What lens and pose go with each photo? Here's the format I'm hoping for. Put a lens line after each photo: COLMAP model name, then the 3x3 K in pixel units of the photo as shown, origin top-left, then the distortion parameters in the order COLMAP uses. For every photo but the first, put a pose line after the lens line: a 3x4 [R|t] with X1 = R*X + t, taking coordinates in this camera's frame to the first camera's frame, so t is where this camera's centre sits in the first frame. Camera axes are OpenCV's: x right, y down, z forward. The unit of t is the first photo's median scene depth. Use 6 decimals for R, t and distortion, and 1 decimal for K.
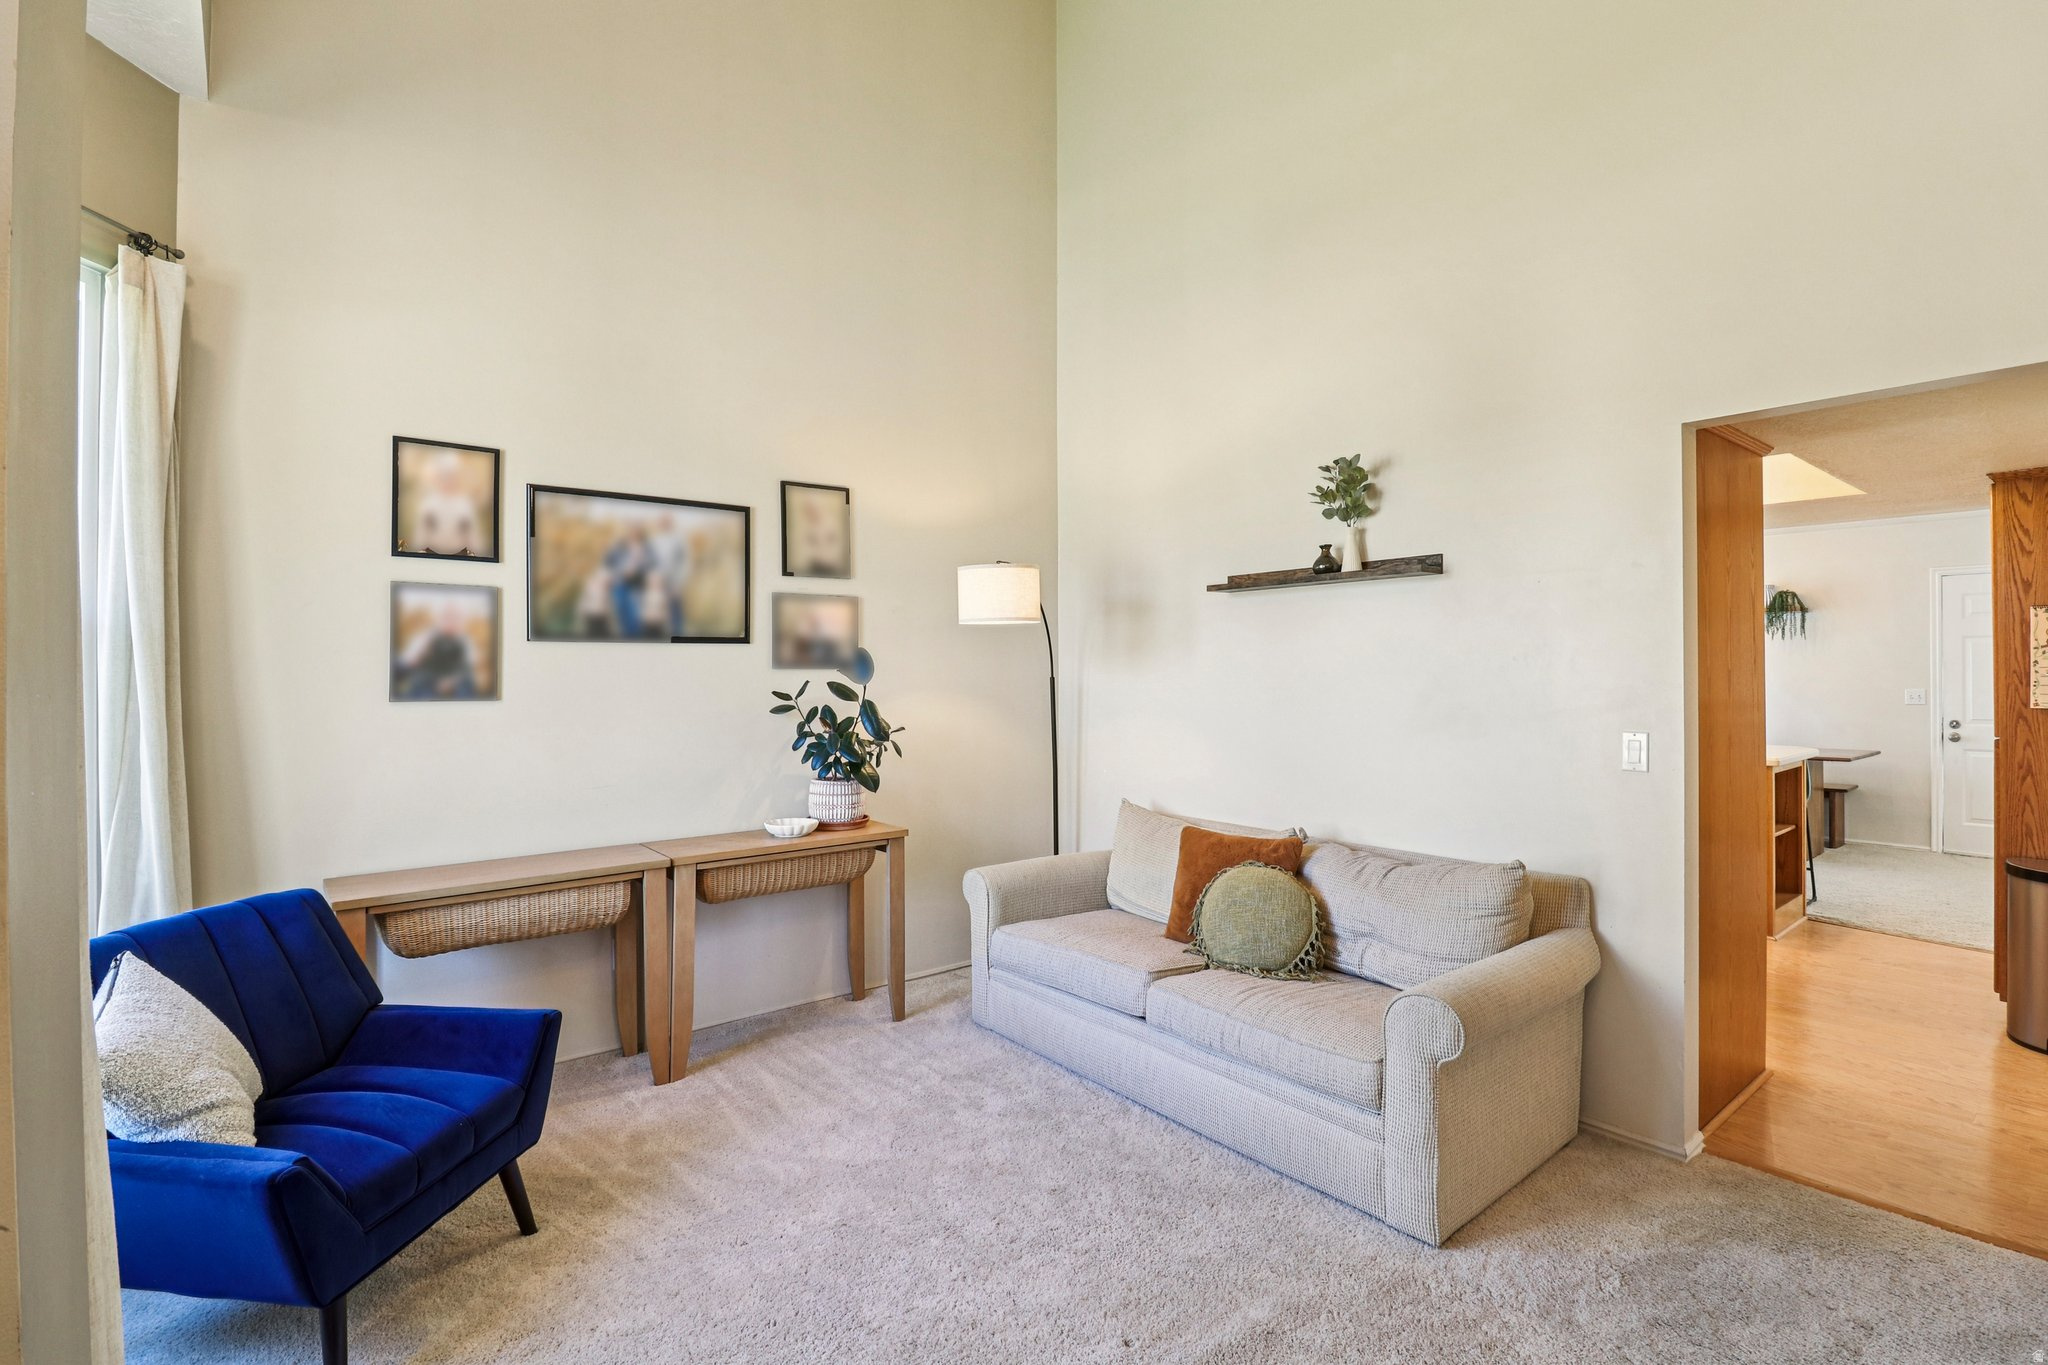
lens RADIAL K [[976.2, 0, 1018.8], [0, 976.2, 653.3], [0, 0, 1]] dist [0.004773, -0.013573]
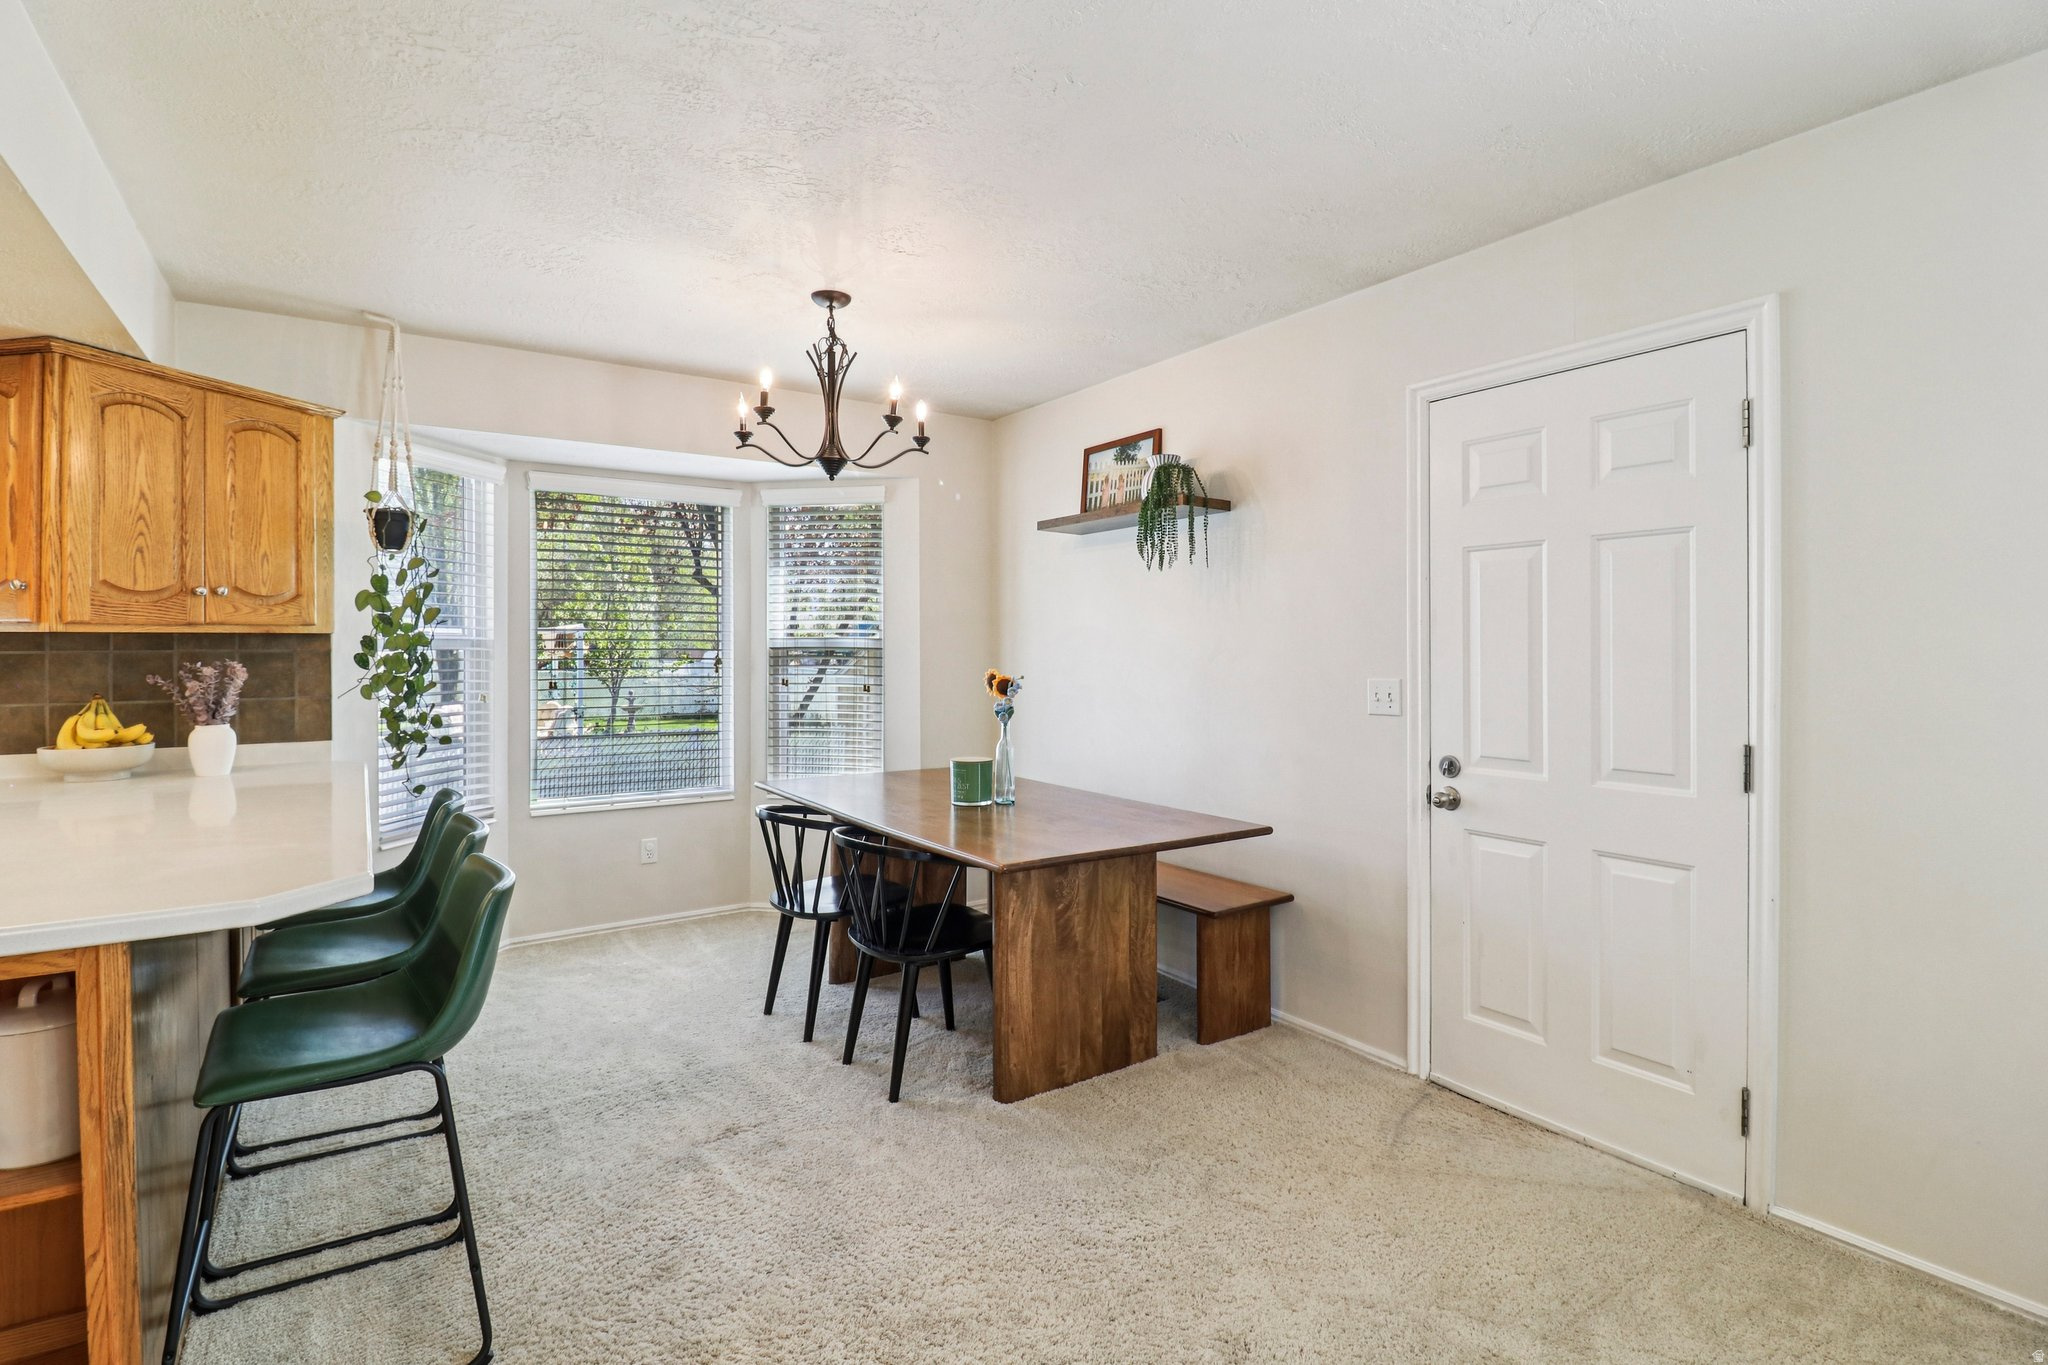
lens RADIAL K [[991.2, 0, 1018.3], [0, 991.2, 637.2], [0, 0, 1]] dist [0.009628, -0.016691]
pose [[0.995519, 0.000193, -0.094558, 1.503663], [-0.000112, 1.000000, 0.000861, 0.034918], [0.094558, -0.000847, 0.995519, 1.041309]]
